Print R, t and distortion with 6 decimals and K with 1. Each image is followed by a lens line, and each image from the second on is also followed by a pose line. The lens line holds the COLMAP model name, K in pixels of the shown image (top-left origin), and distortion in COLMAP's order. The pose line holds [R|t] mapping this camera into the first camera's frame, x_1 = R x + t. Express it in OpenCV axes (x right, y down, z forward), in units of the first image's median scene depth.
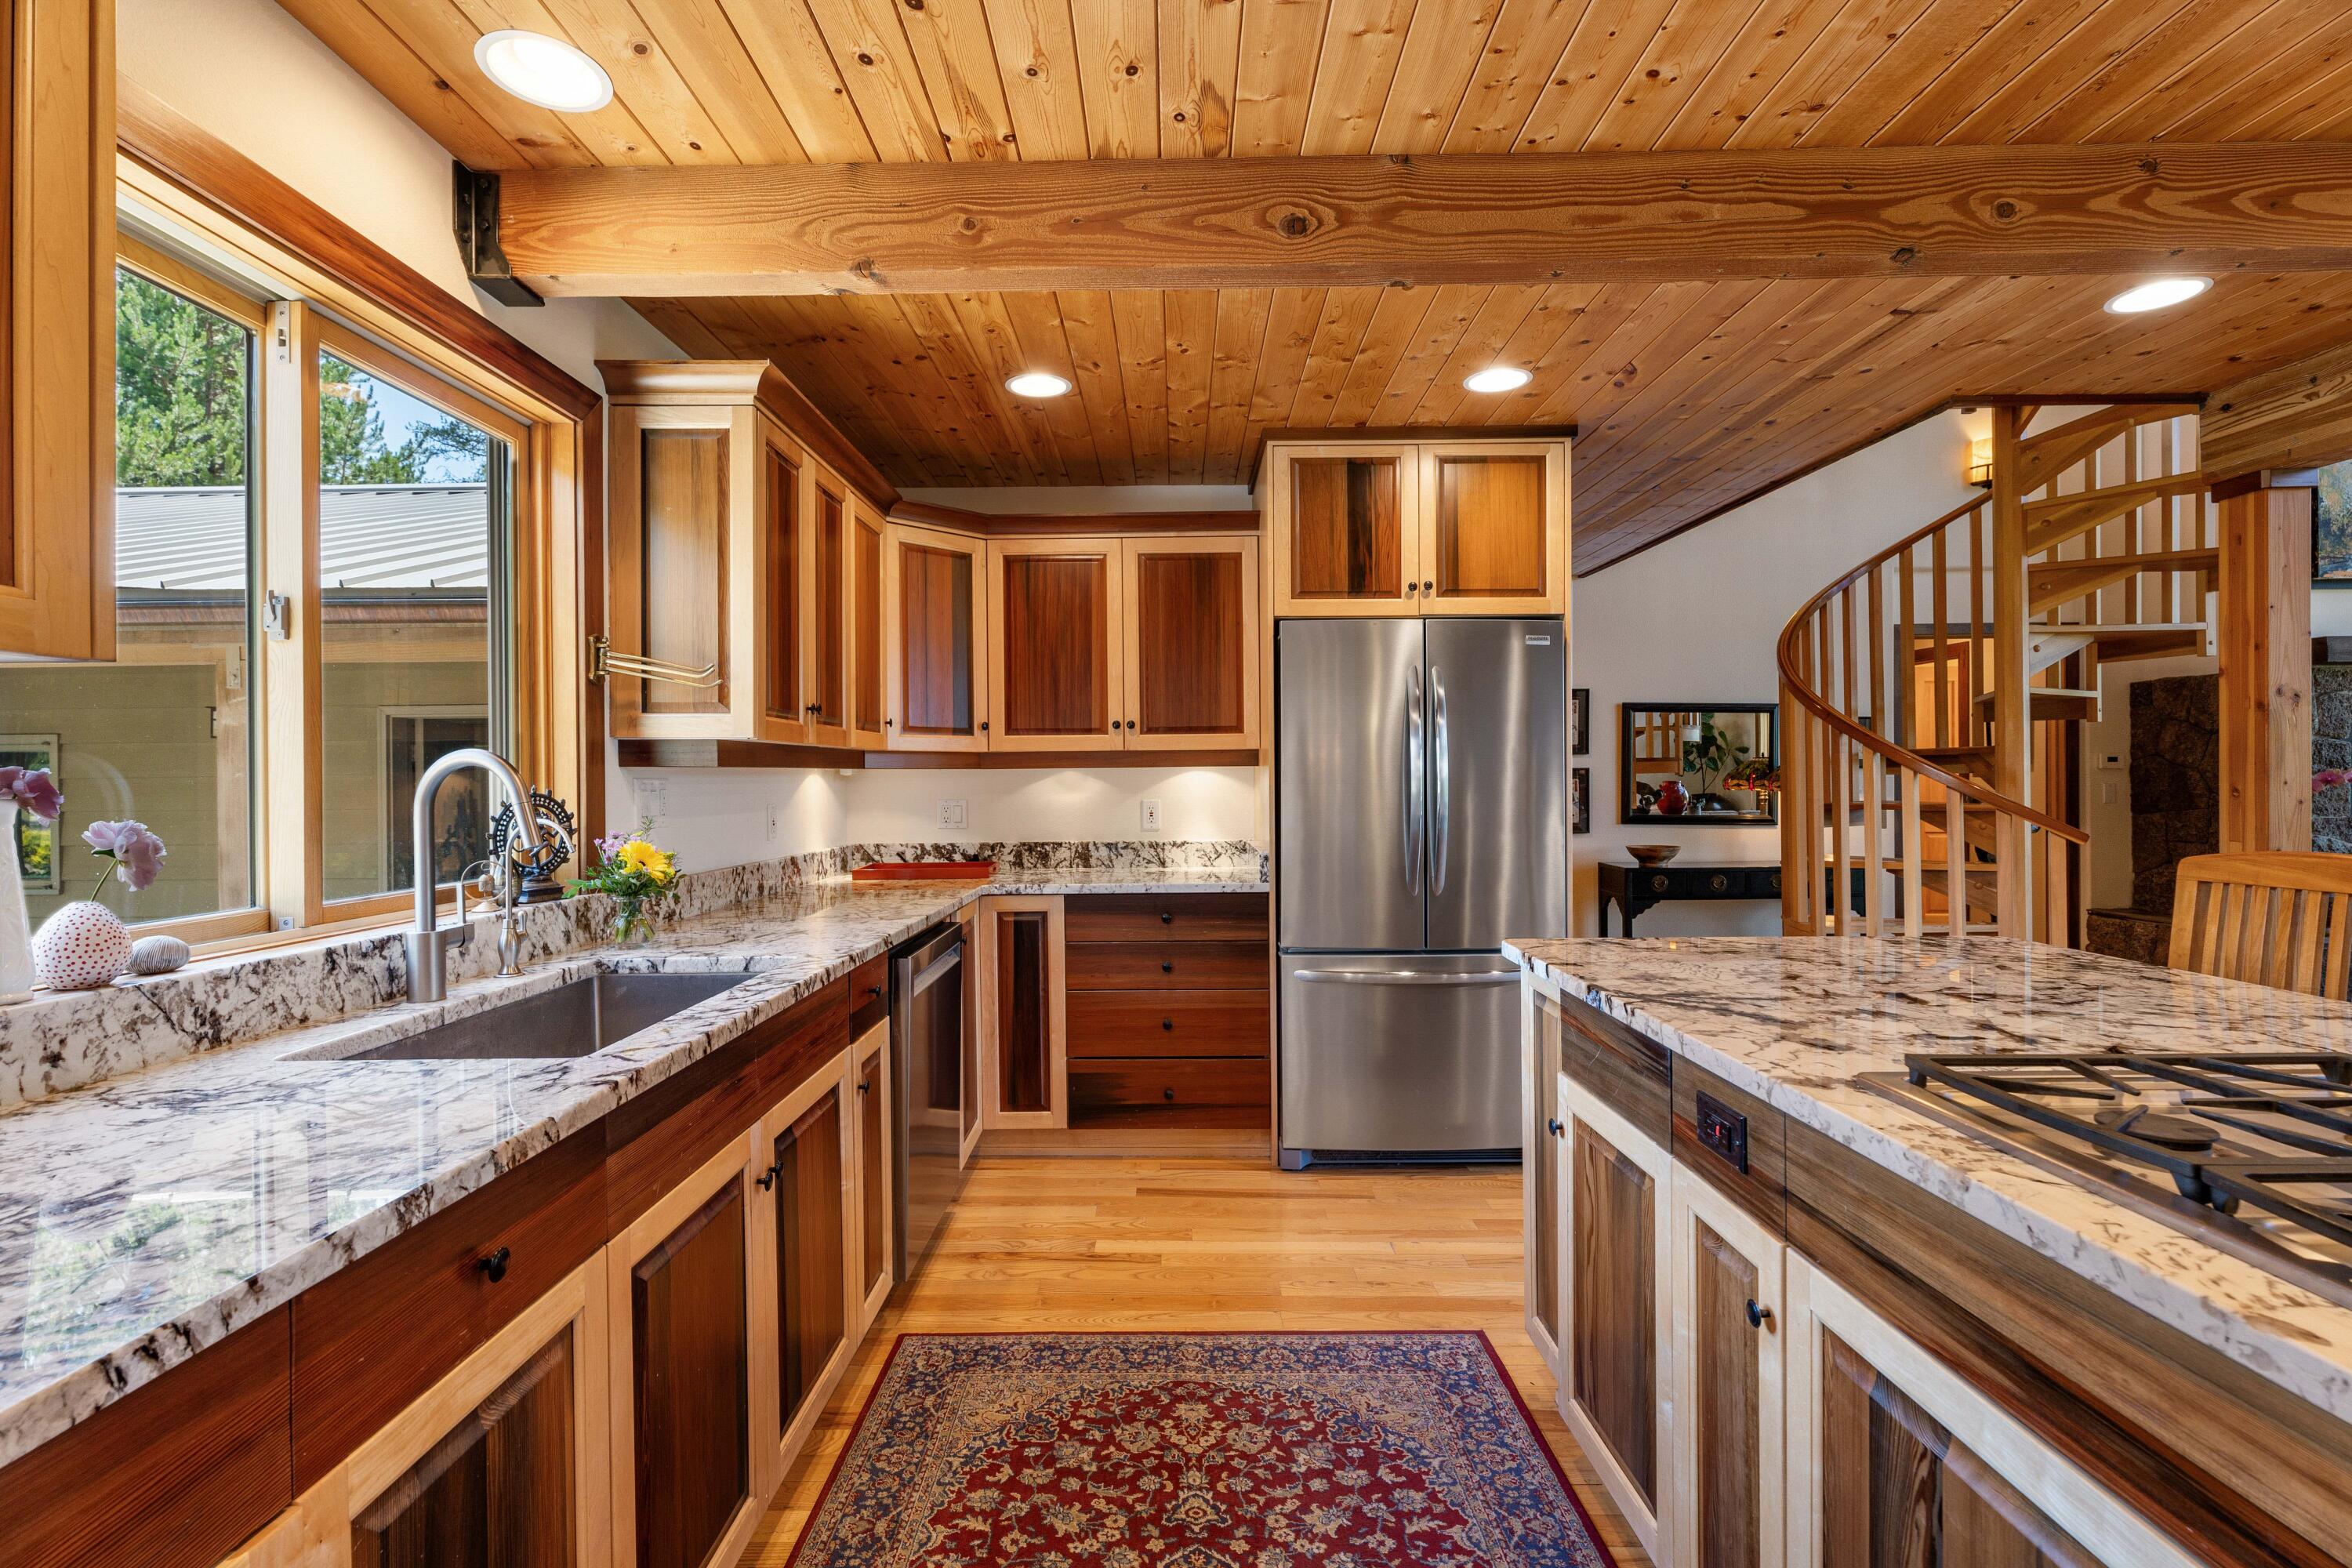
lens RADIAL K [[1049.7, 0, 1159.5], [0, 1049.7, 784.7], [0, 0, 1]] dist [0.002734, -0.000186]
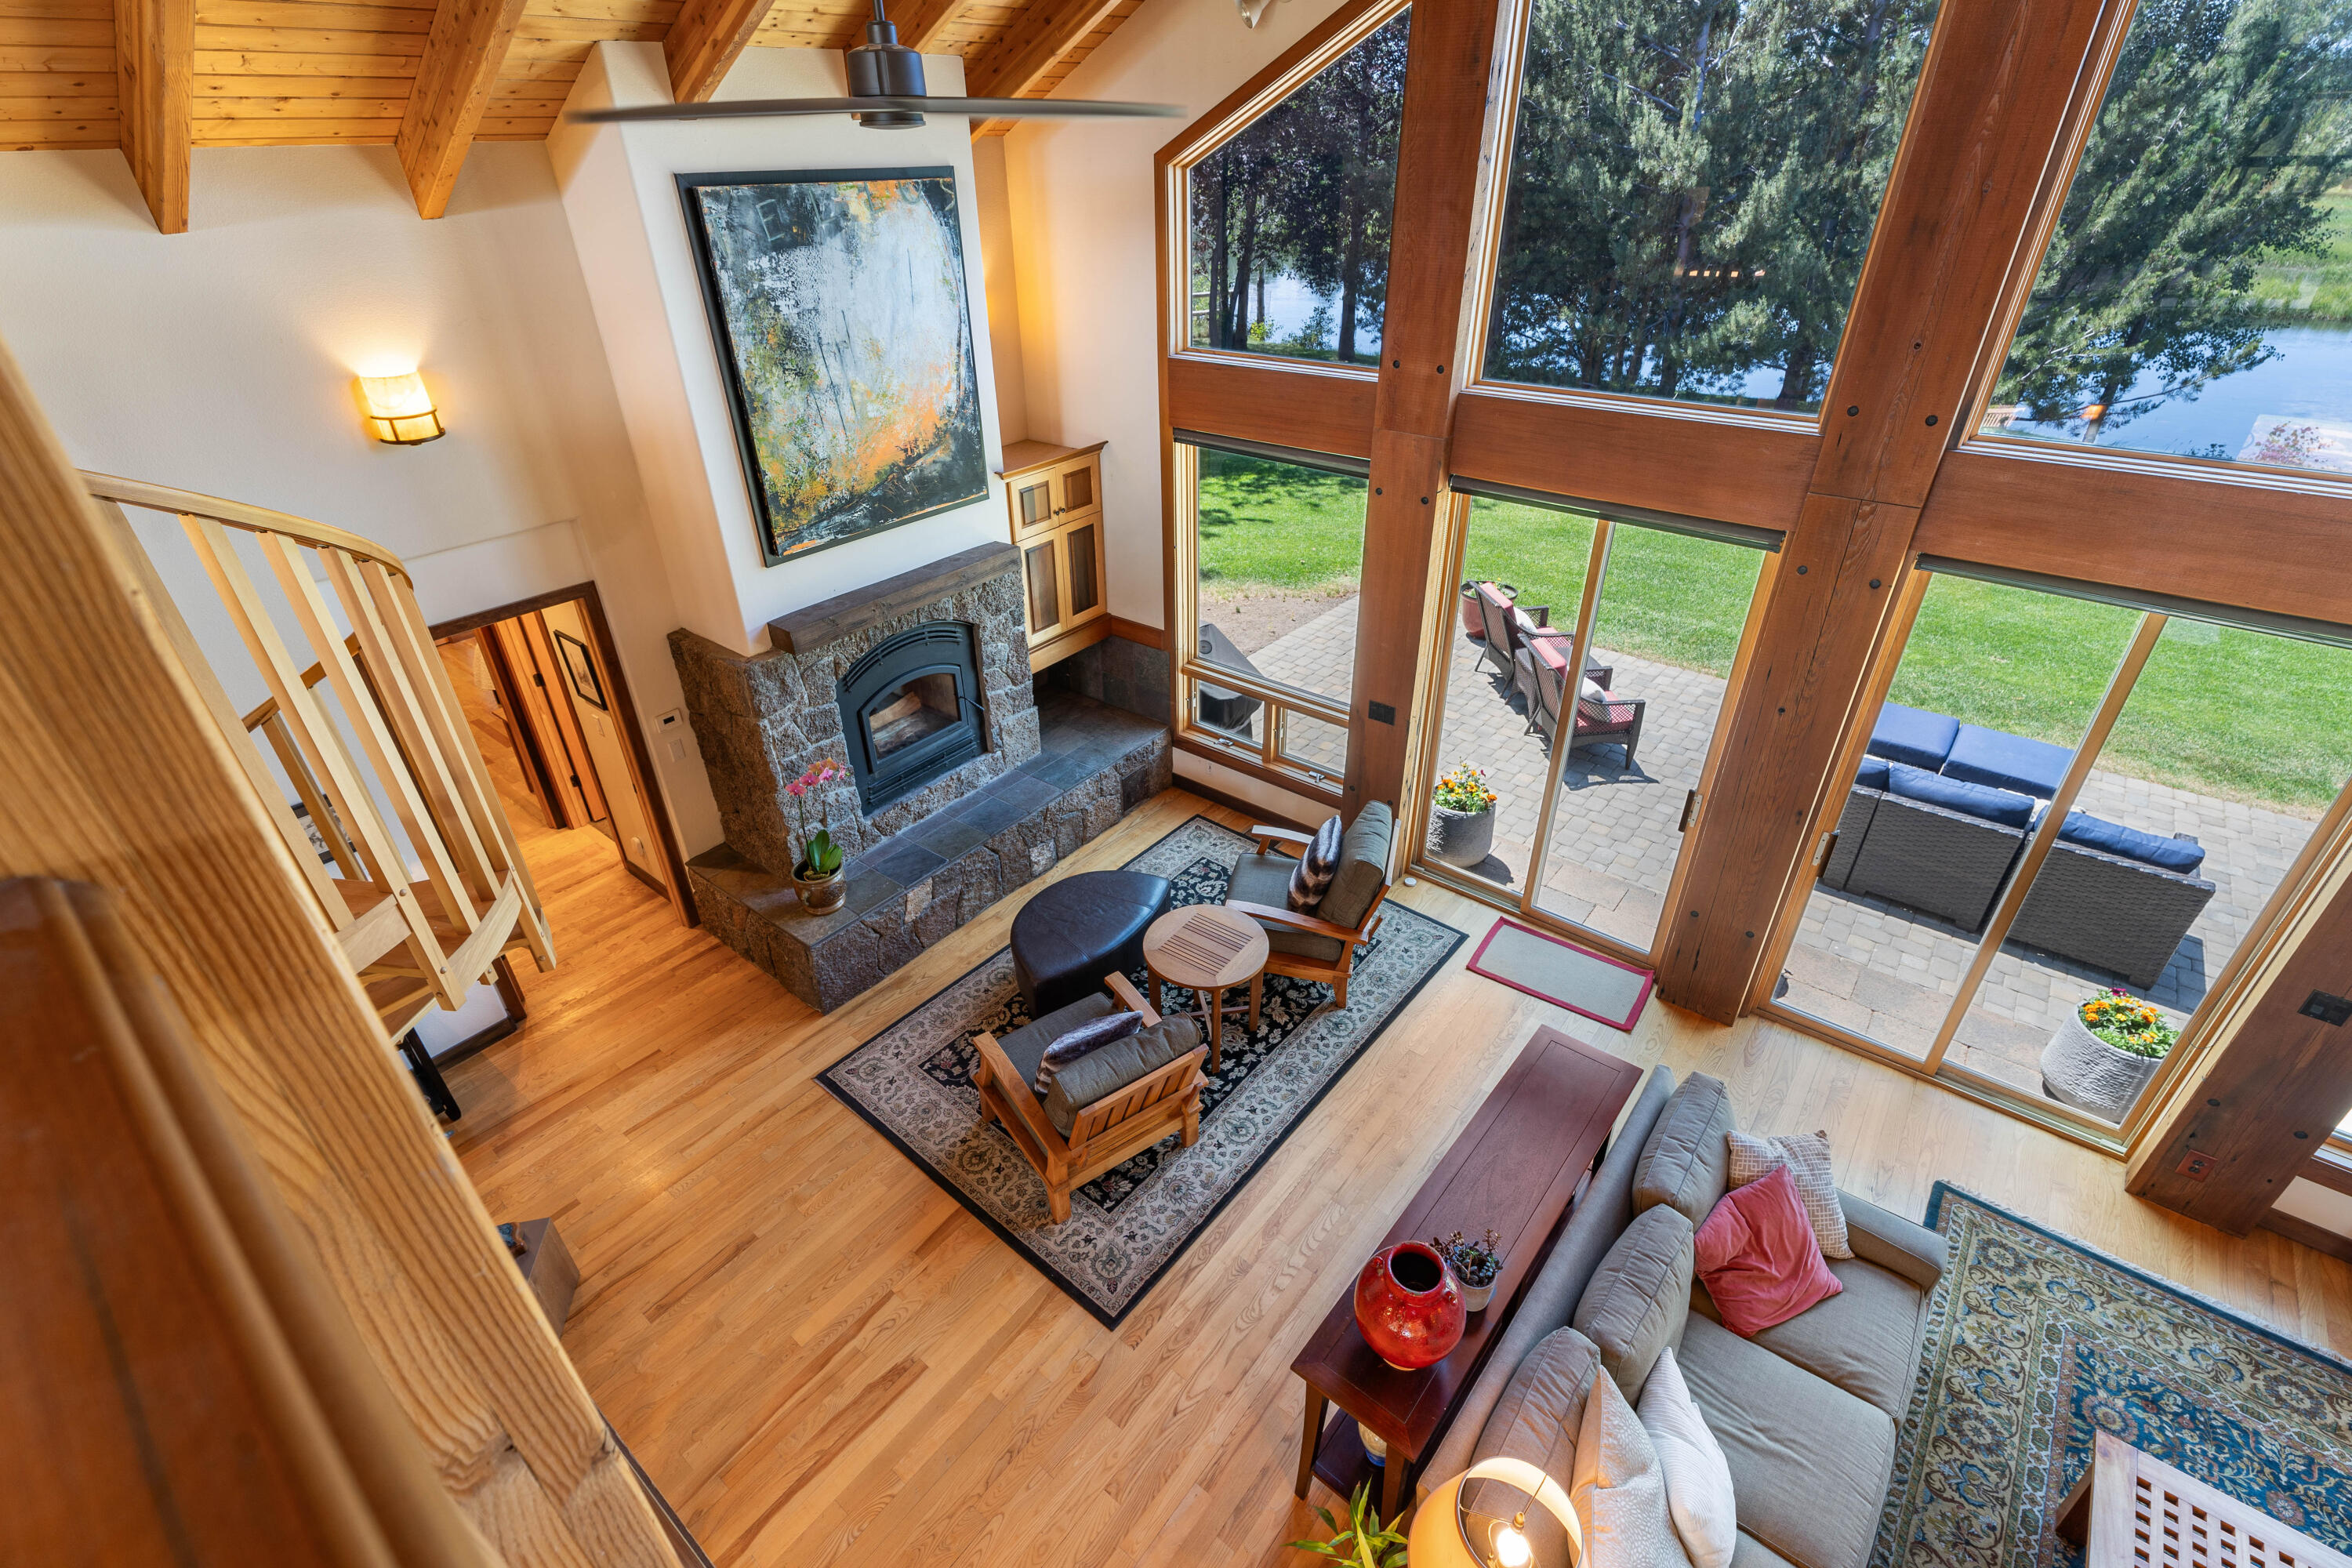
lens RADIAL K [[1049.7, 0, 1159.5], [0, 1049.7, 784.7], [0, 0, 1]] dist [0.002734, -0.000186]
pose [[0.617885, -0.412233, 0.669539, 0.943492], [0.022797, 0.860574, 0.508814, -0.775618], [-0.785938, -0.299125, 0.541133, 0.258866]]
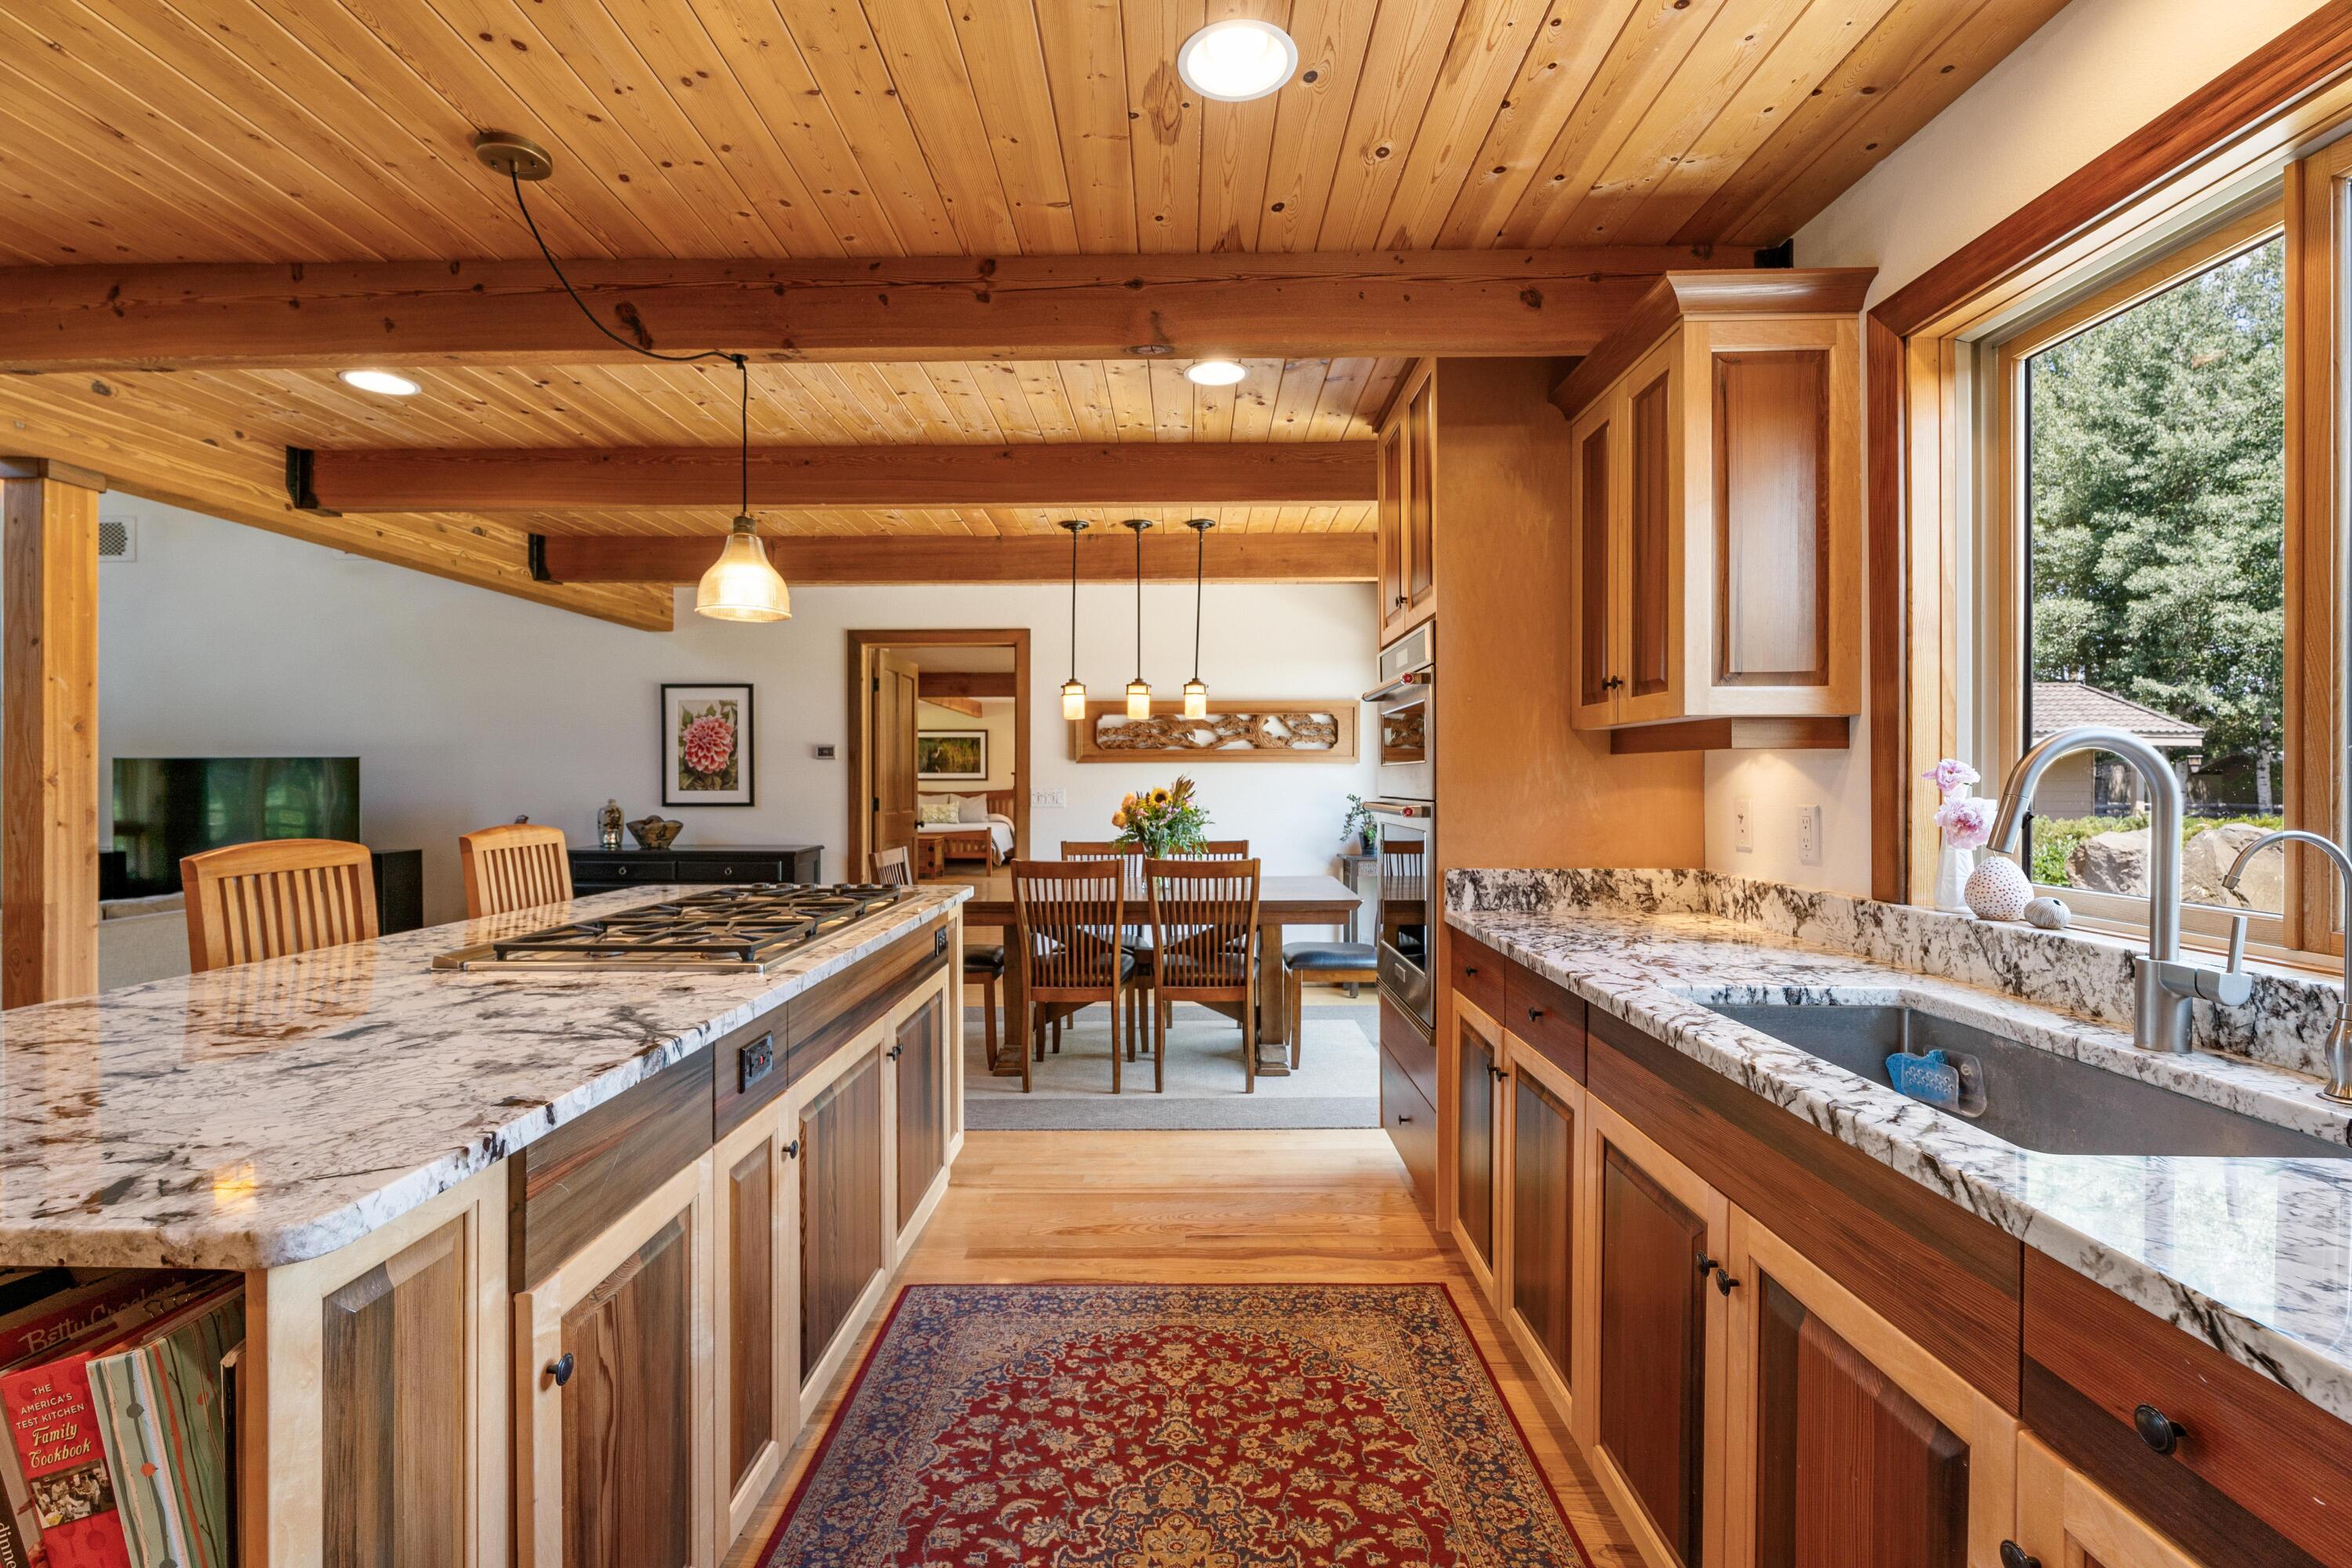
lens RADIAL K [[1056.2, 0, 1154.8], [0, 1056.2, 785.7], [0, 0, 1]] dist [0.000596, -0.000683]
pose [[-0.999944, 0.008866, 0.005822, 0.021981], [0.008942, 0.999873, 0.013166, -0.003010], [-0.005704, 0.013217, -0.999896, 0.874458]]
